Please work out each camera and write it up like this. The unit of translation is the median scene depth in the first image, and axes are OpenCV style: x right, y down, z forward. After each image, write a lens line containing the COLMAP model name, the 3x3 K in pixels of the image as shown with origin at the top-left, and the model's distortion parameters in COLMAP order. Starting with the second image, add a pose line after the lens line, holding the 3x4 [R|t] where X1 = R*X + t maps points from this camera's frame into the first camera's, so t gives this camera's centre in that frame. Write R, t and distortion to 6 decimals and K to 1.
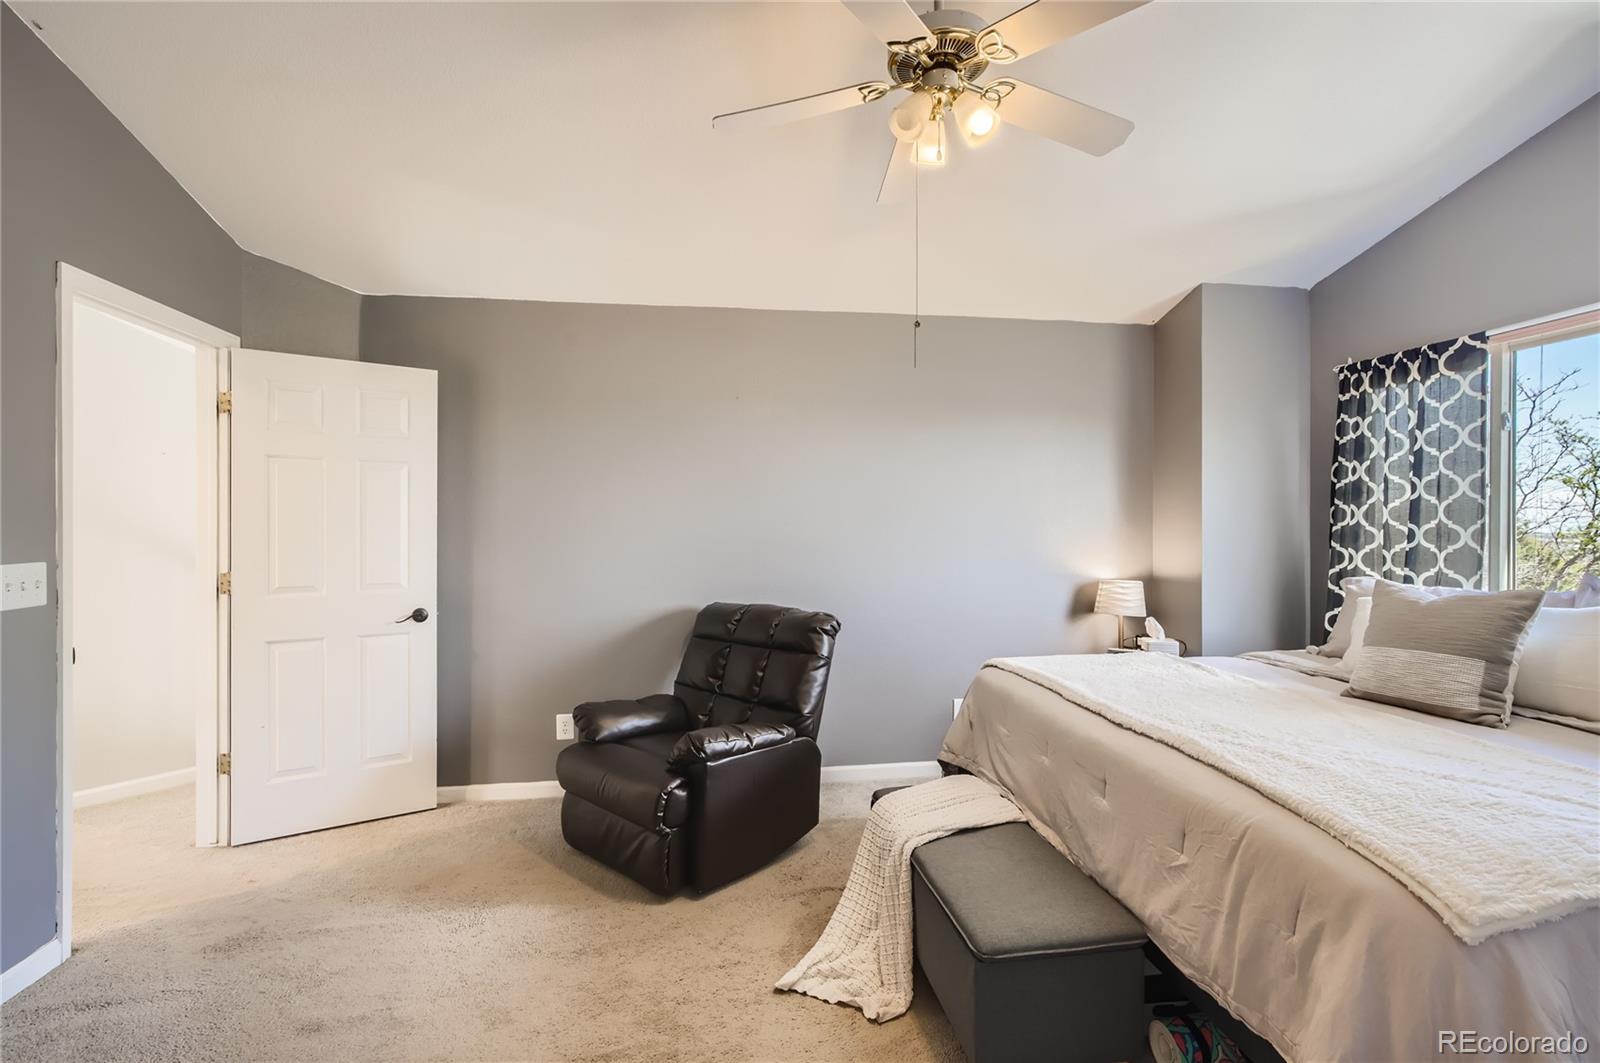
lens RADIAL K [[746.6, 0, 807.2], [0, 746.6, 530.1], [0, 0, 1]] dist [0.004120, 0.002399]
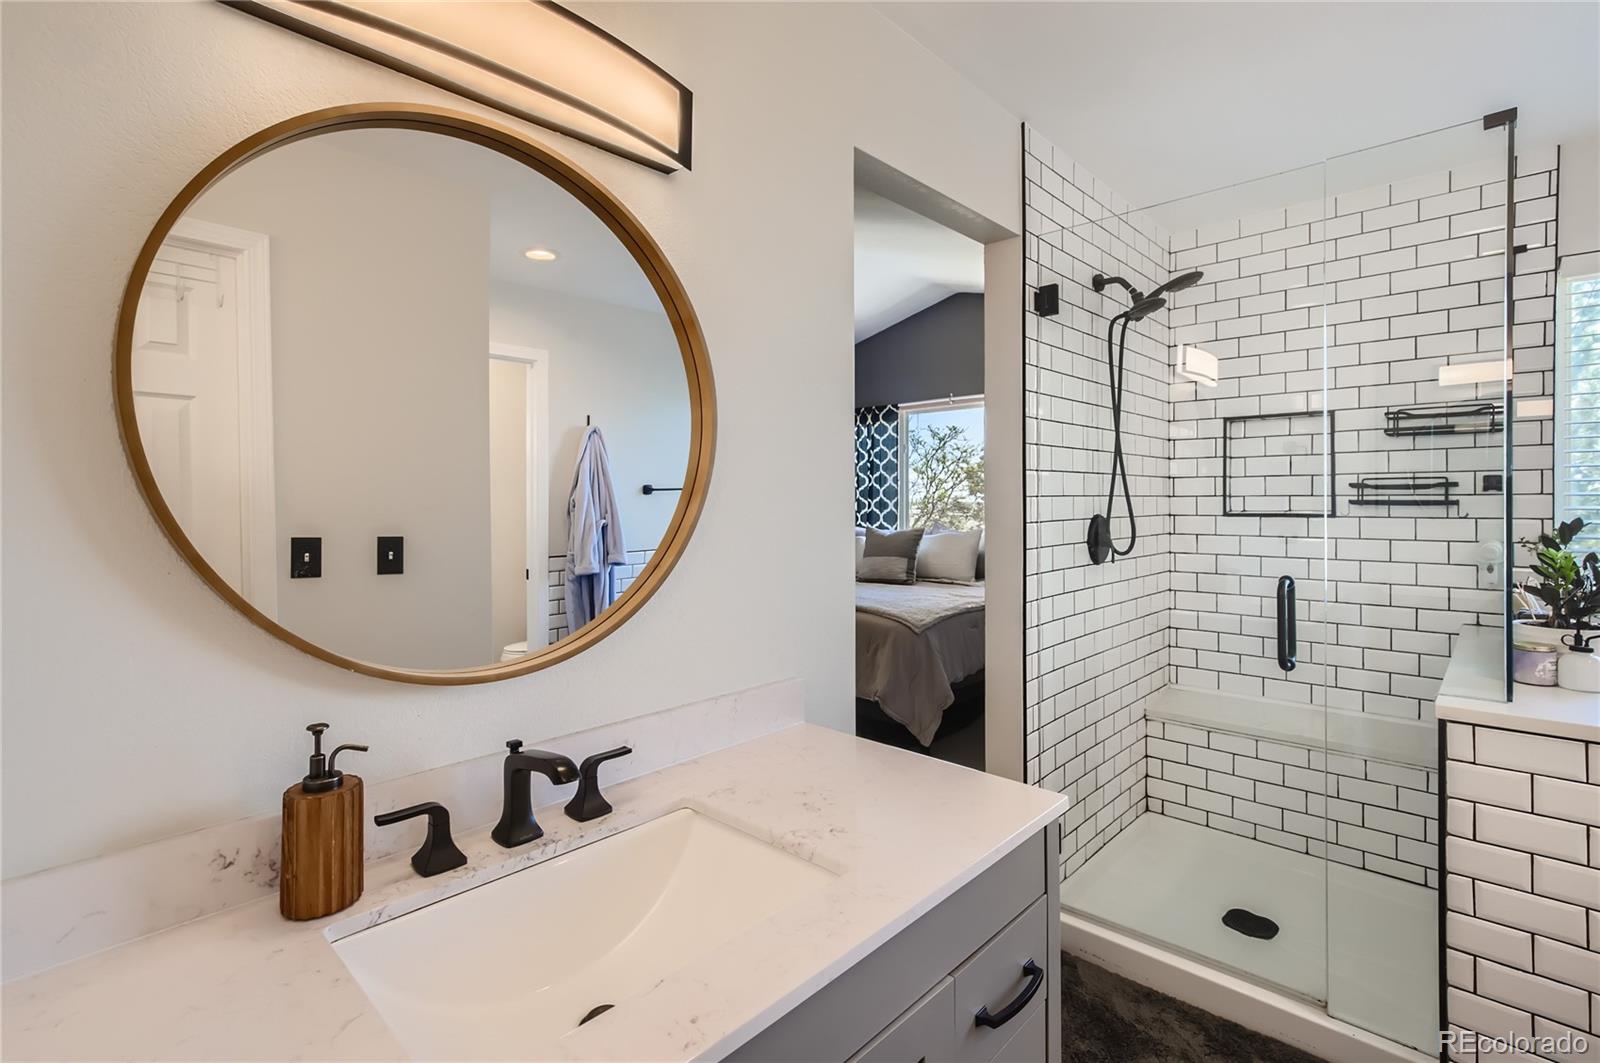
lens RADIAL K [[746.6, 0, 796.1], [0, 746.6, 499.1], [0, 0, 1]] dist [0.004120, 0.002399]
pose [[0.802181, -0.004416, 0.597064, -0.503380], [0.005909, 0.999982, -0.000543, -0.008428], [-0.597051, 0.003963, 0.802193, -0.436793]]
